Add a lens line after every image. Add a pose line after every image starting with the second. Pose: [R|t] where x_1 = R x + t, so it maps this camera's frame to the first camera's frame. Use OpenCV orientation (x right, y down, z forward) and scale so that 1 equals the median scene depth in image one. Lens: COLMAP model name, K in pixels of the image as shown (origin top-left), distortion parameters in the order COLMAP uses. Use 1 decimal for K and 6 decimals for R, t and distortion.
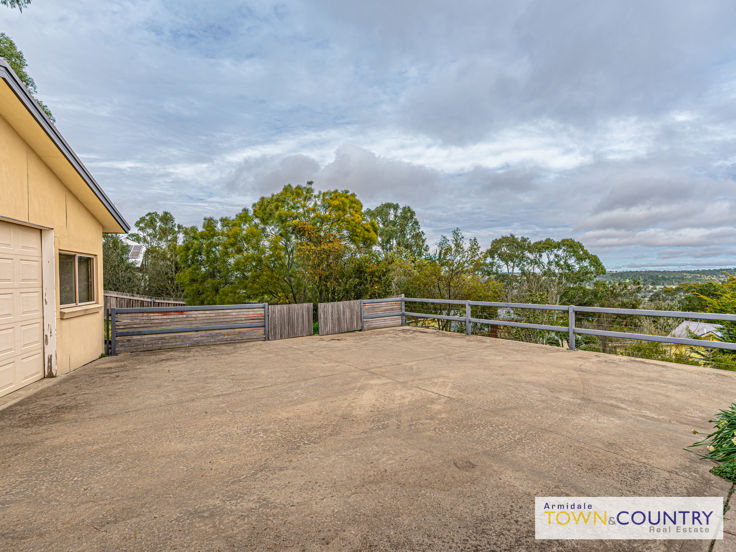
lens RADIAL K [[354.4, 0, 368.0], [0, 354.4, 276.0], [0, 0, 1]] dist [-0.002832, -0.000863]
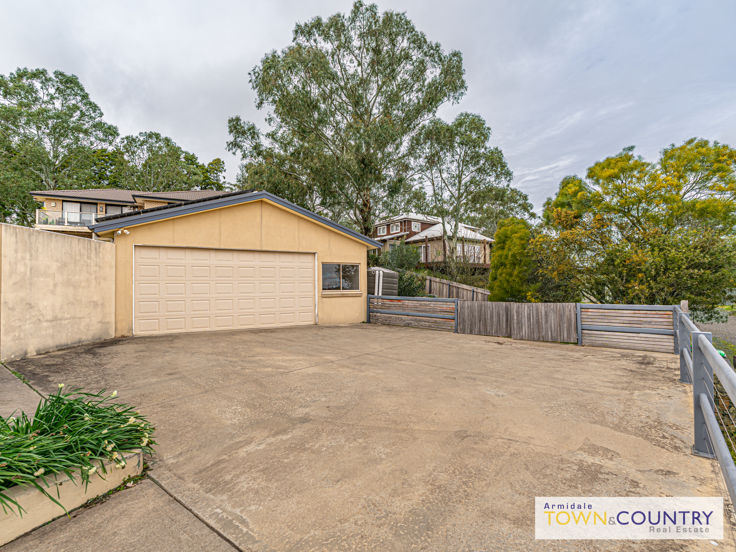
lens RADIAL K [[354.4, 0, 368.0], [0, 354.4, 276.0], [0, 0, 1]] dist [-0.002832, -0.000863]
pose [[0.242344, -0.017120, -0.970039, 1.274496], [0.008223, 0.999845, -0.015591, 0.042829], [0.970156, -0.004199, 0.242447, 0.859621]]
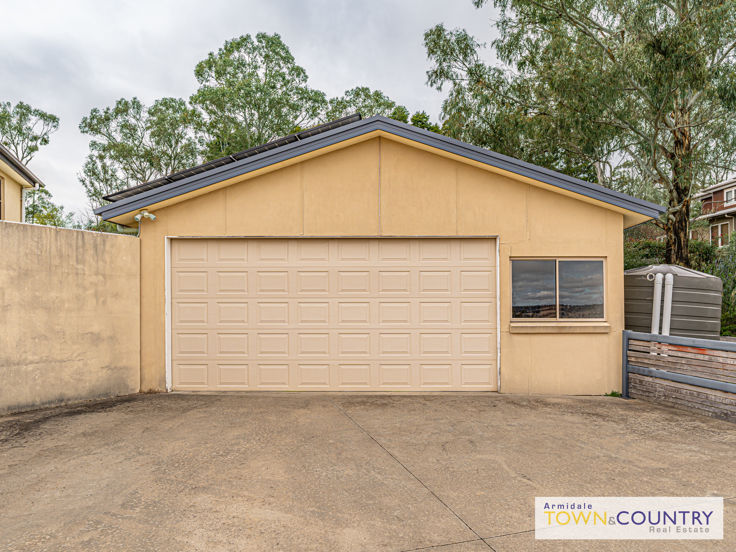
lens RADIAL K [[540.8, 0, 401.7], [0, 540.8, 295.1], [0, 0, 1]] dist [-0.011188, 0.000943]
pose [[-0.286594, 0.001494, -0.958051, 0.613382], [0.007851, 0.999969, -0.000789, 0.026455], [0.958020, -0.007748, -0.286597, 1.268521]]
